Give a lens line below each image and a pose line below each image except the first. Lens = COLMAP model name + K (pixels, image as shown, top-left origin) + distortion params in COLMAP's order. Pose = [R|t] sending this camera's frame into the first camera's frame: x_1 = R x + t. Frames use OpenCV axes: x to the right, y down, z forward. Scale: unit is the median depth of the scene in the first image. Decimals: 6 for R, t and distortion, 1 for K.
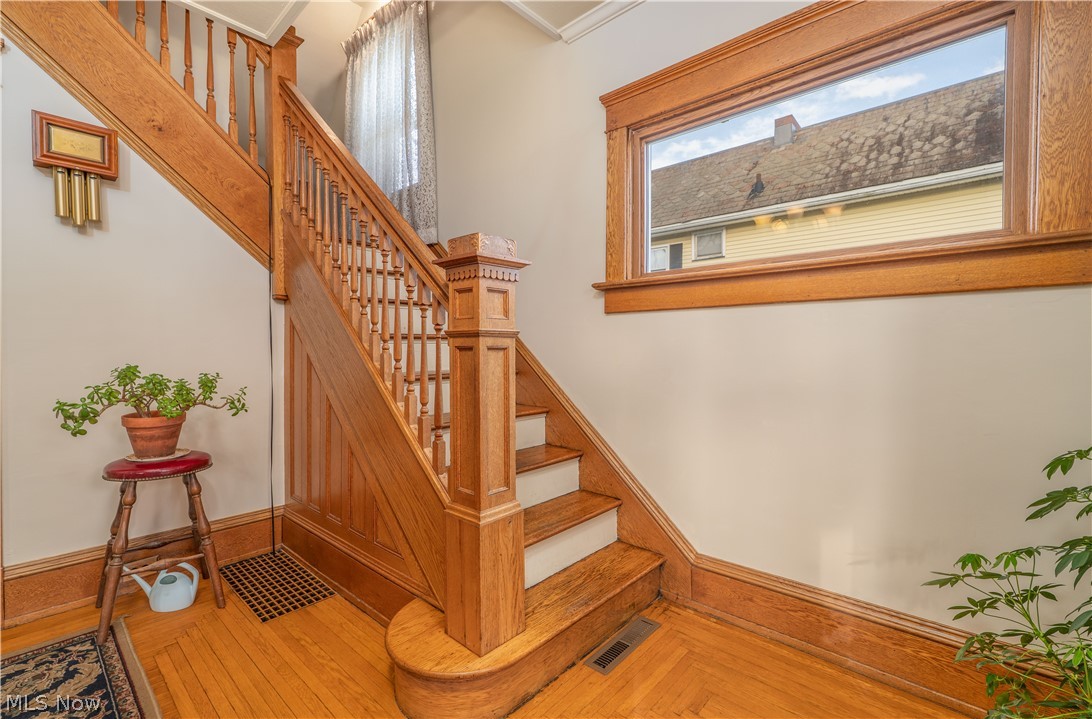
lens RADIAL K [[470.0, 0, 548.2], [0, 470.0, 358.3], [0, 0, 1]] dist [0.000348, 0.000071]
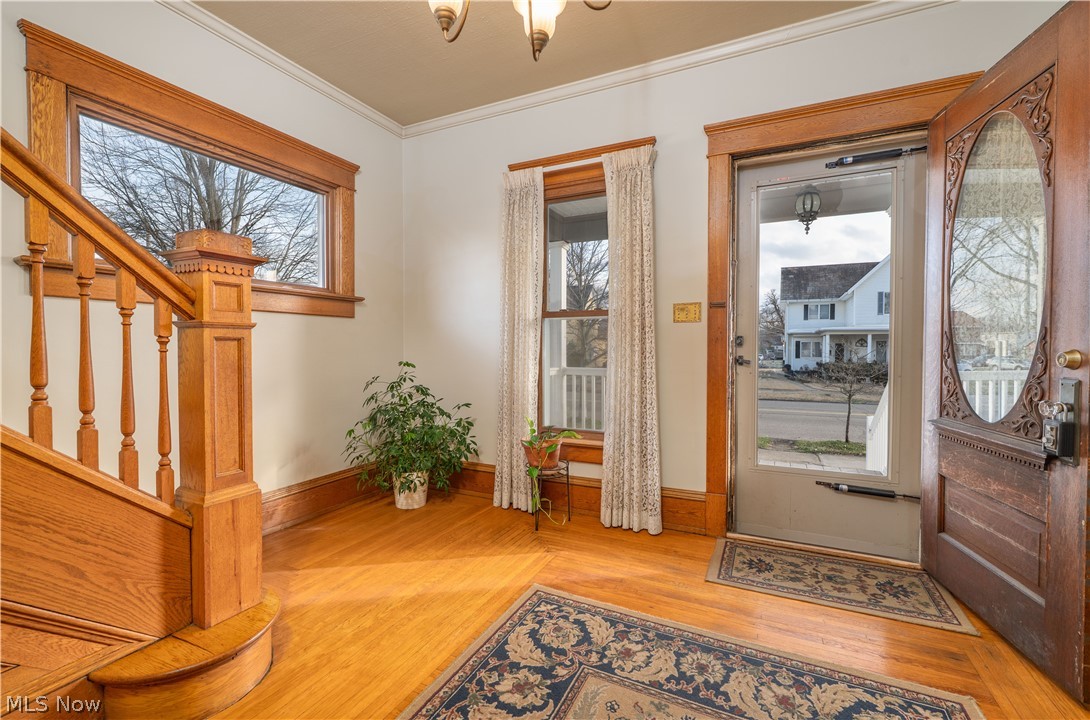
lens RADIAL K [[469.1, 0, 546.0], [0, 469.1, 357.5], [0, 0, 1]] dist [0.000348, 0.000071]
pose [[-0.270044, -0.027307, 0.962461, -1.145001], [0.017620, 0.999290, 0.033295, -0.001154], [-0.962687, 0.025950, -0.269371, 0.483073]]
